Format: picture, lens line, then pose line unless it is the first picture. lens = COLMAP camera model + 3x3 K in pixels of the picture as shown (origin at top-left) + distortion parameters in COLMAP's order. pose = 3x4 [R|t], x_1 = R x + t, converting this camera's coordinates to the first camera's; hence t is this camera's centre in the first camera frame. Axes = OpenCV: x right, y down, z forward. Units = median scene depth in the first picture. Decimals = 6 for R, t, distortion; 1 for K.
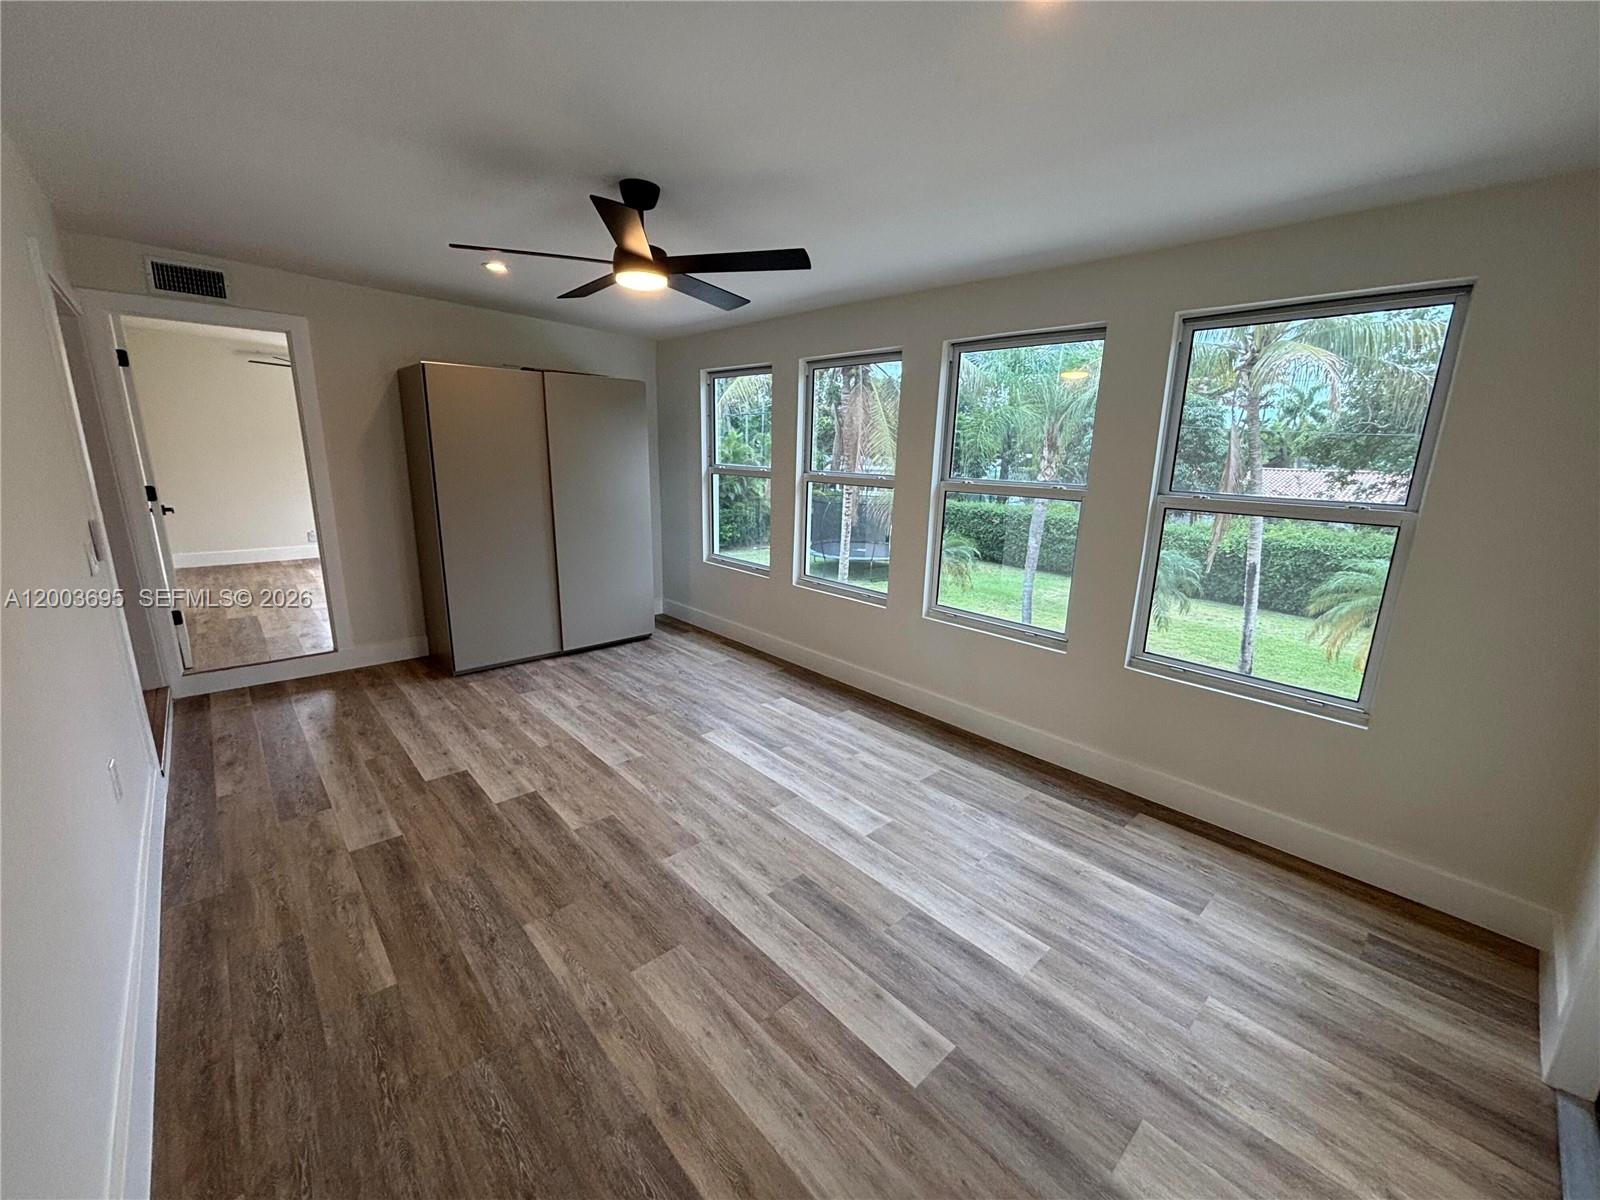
lens RADIAL K [[643.9, 0, 799.4], [0, 643.9, 599.9], [0, 0, 1]] dist [-0.001505, 0.000706]
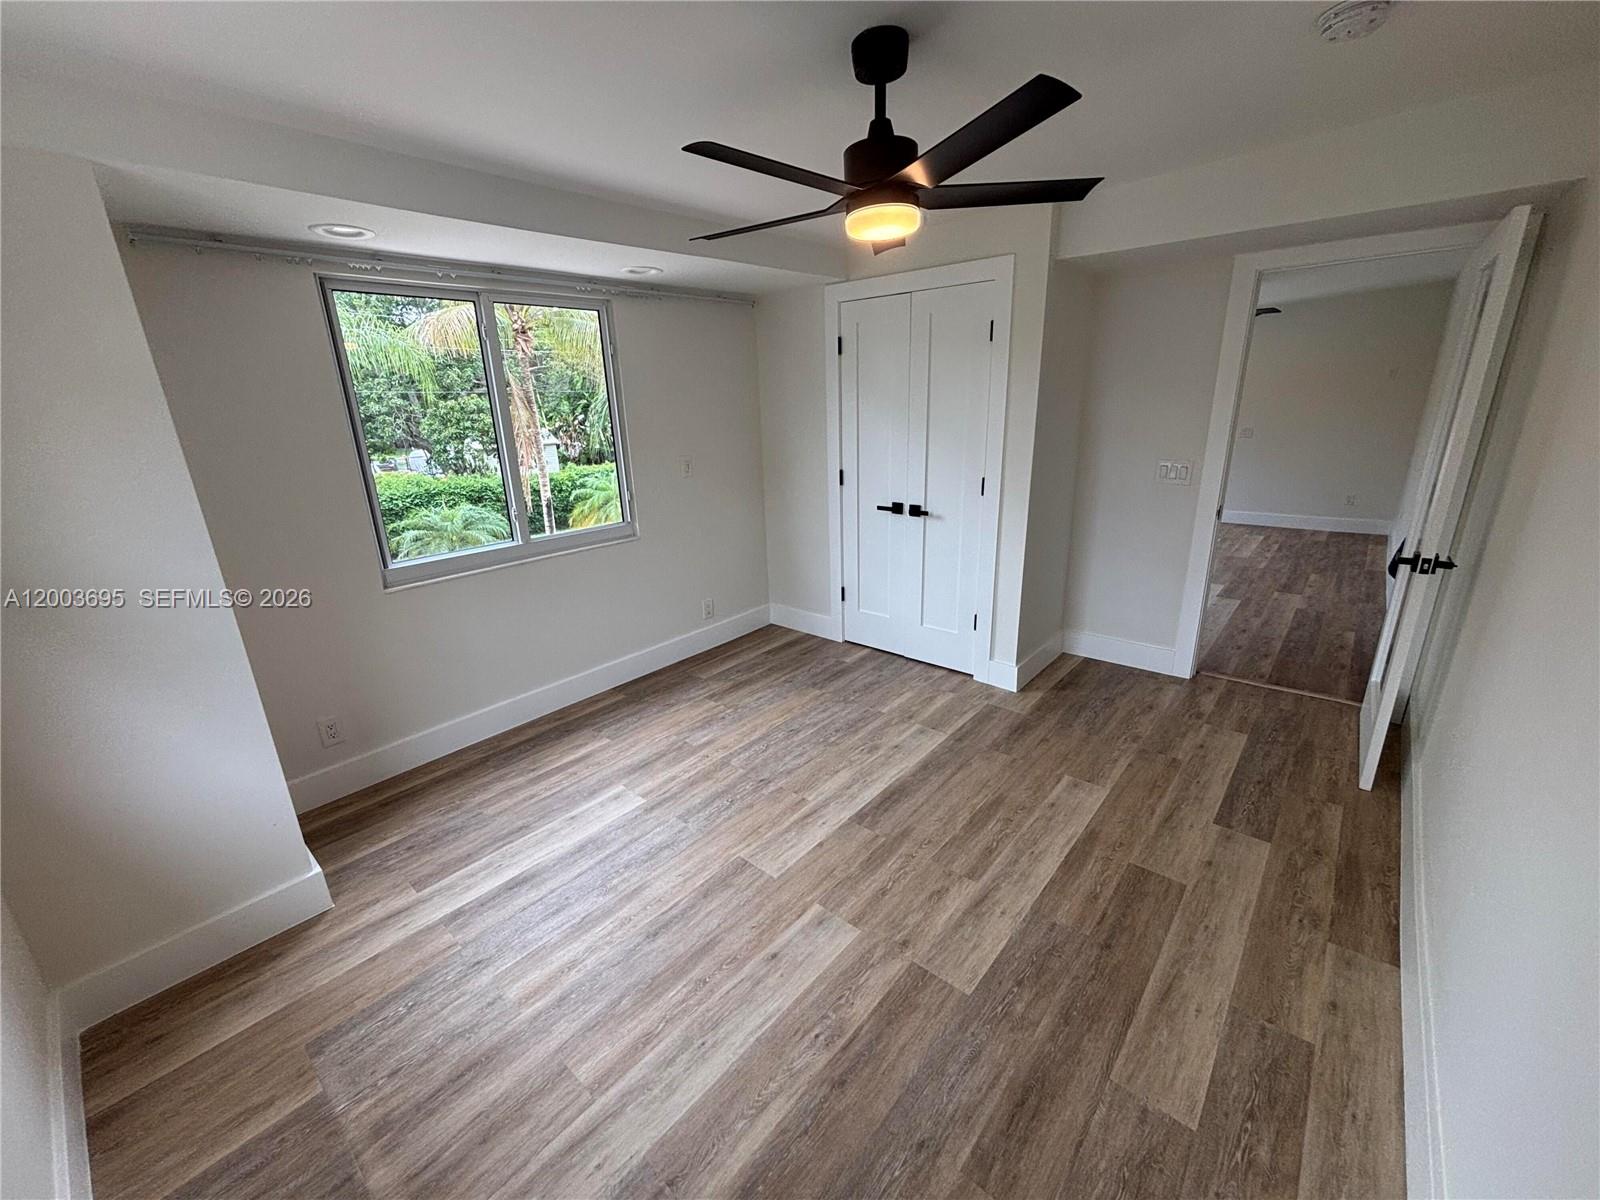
lens RADIAL K [[643.9, 0, 810.4], [0, 643.9, 588.7], [0, 0, 1]] dist [-0.001505, 0.000706]
pose [[-0.118999, -0.316075, 0.941242, -1.927462], [0.253523, 0.906881, 0.336589, -0.578433], [-0.959982, 0.278680, -0.027785, 2.015518]]
